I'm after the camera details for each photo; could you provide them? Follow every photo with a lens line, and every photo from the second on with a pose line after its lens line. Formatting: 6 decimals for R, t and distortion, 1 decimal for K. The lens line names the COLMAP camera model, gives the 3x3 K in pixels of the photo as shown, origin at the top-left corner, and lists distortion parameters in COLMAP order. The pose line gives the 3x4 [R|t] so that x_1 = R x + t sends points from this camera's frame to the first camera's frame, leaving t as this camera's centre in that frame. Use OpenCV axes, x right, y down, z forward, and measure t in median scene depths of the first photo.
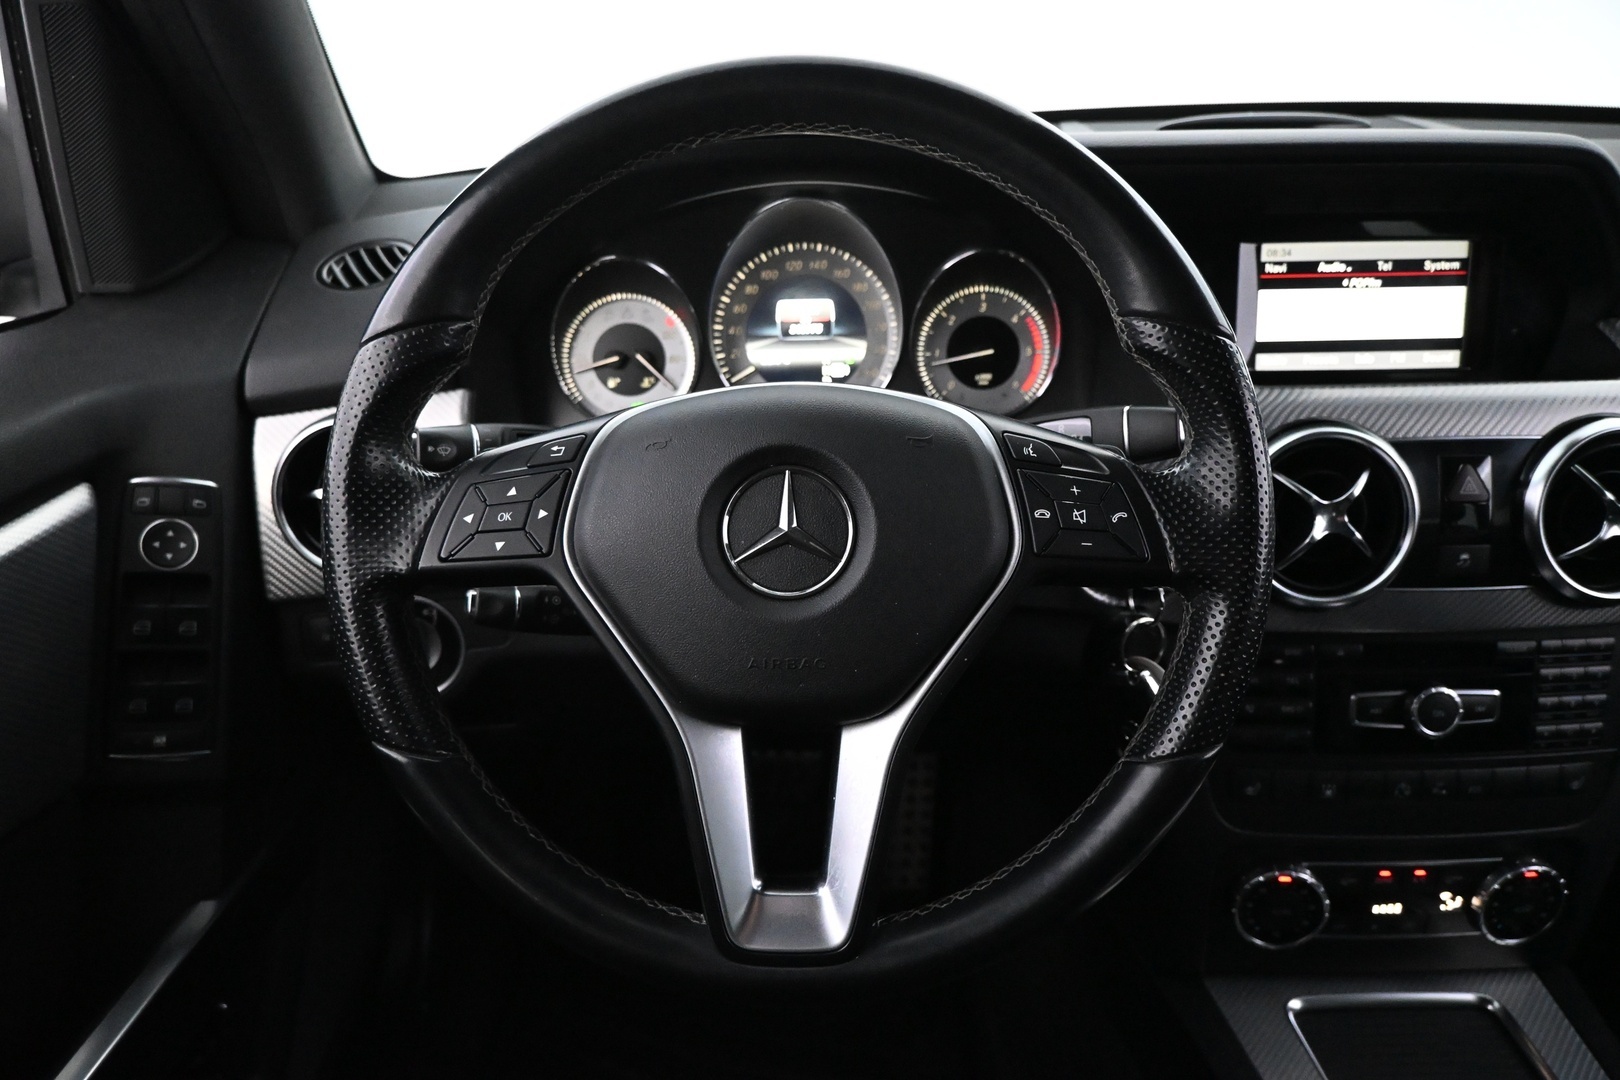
lens RADIAL K [[1087.4, 0, 812.7], [0, 1087.4, 541.6], [0, 0, 1]] dist [0.004153, 0.003148]
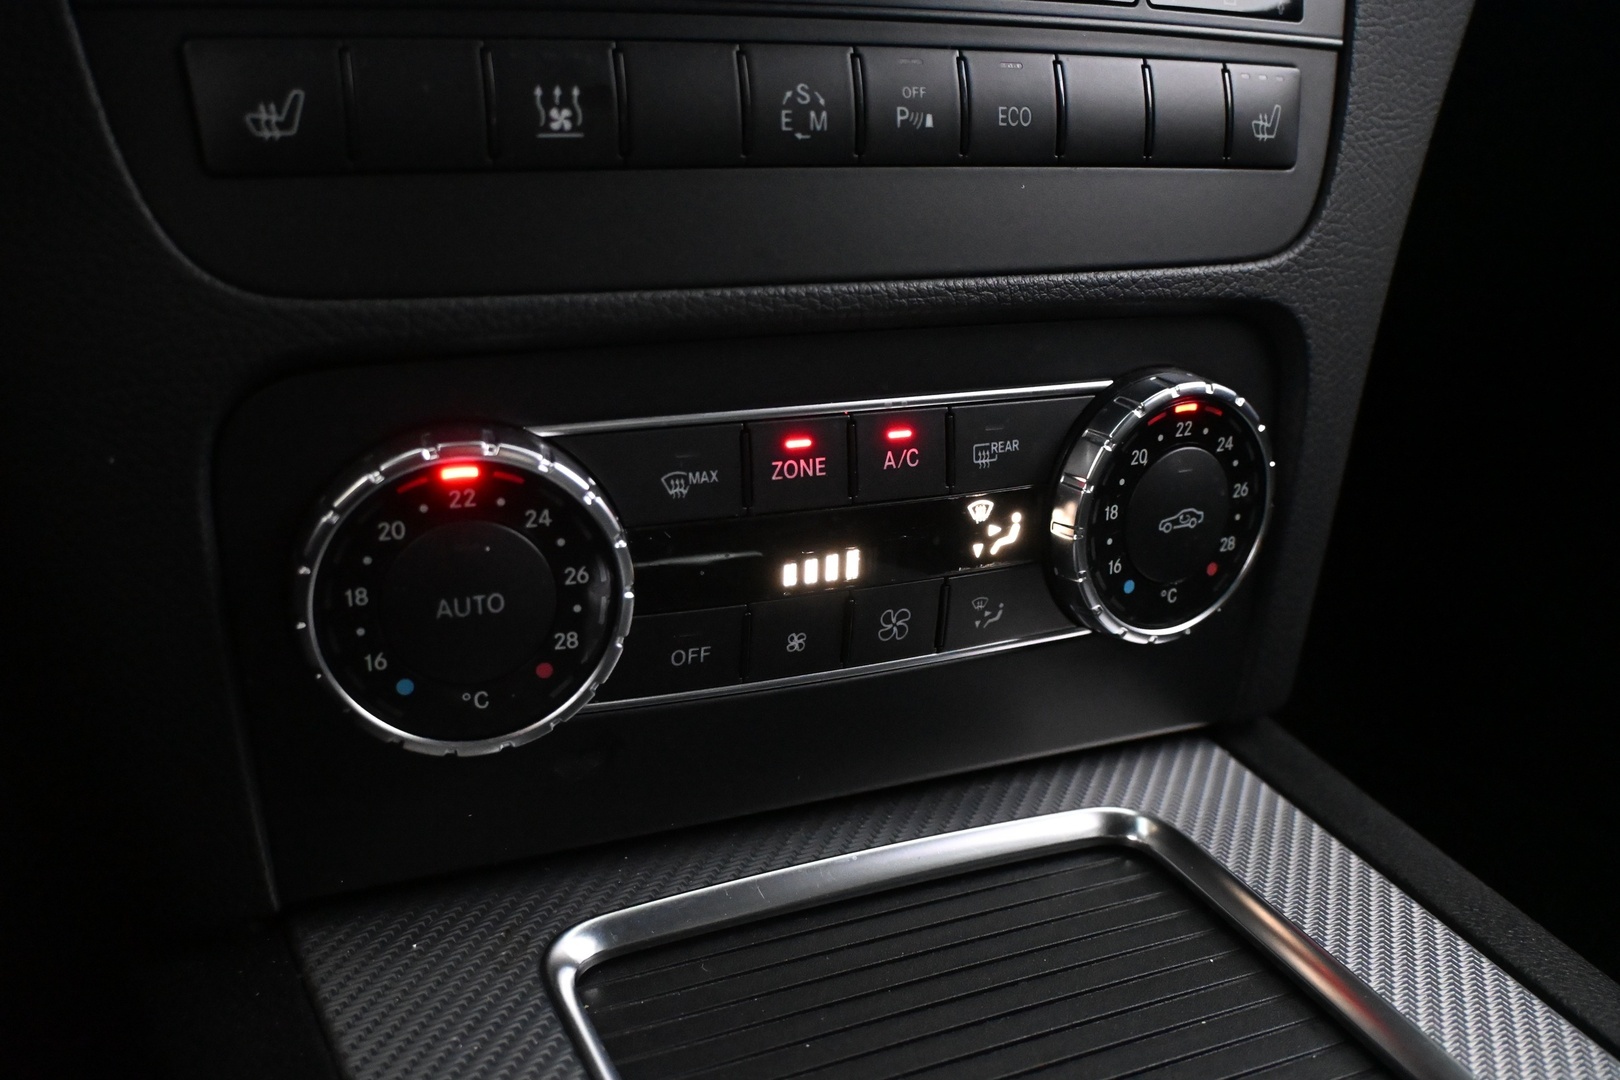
lens RADIAL K [[1442.0, 0, 805.1], [0, 1442.0, 544.0], [0, 0, 1]] dist [0.005666, -0.007145]
pose [[0.920865, -0.094980, 0.378136, 0.370921], [0.114187, 0.993046, -0.028643, 0.344531], [-0.372786, 0.069555, 0.925307, 0.625511]]
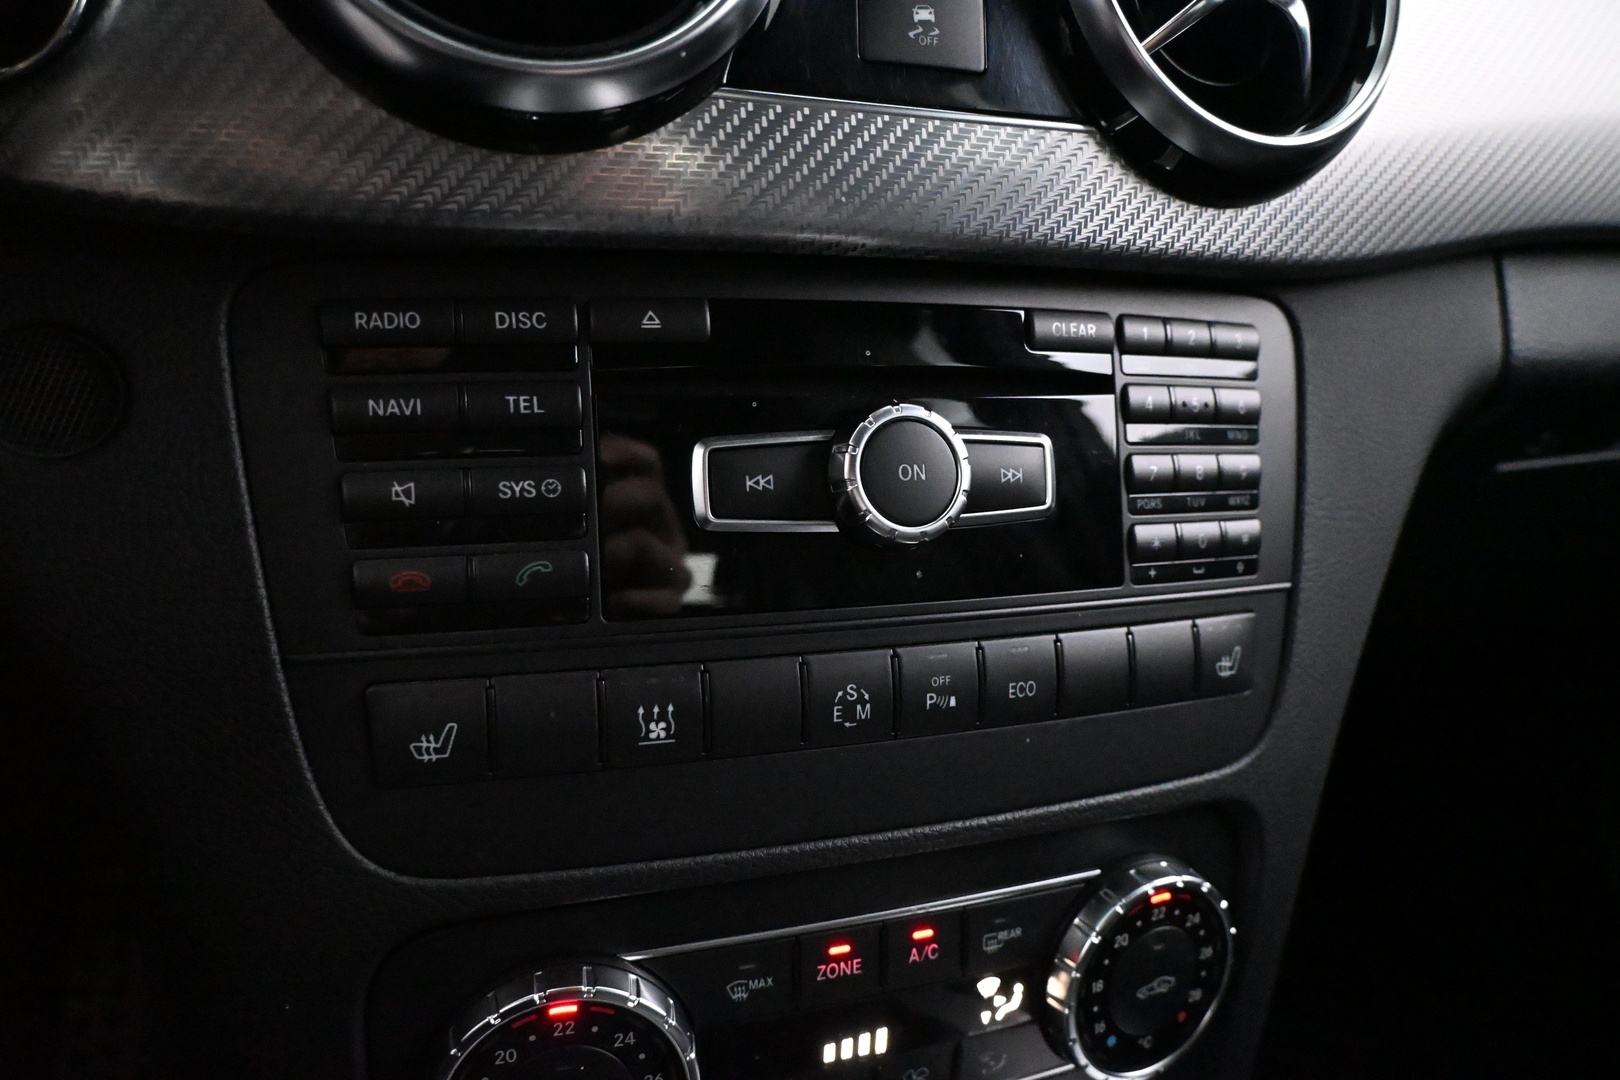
lens RADIAL K [[1156.2, 0, 811.4], [0, 1156.2, 537.9], [0, 0, 1]] dist [0.000041, -0.005264]
pose [[0.938847, -0.029074, 0.343106, 0.383192], [0.076498, 0.989139, -0.125506, 0.213011], [-0.335731, 0.144077, 0.930874, 0.610546]]
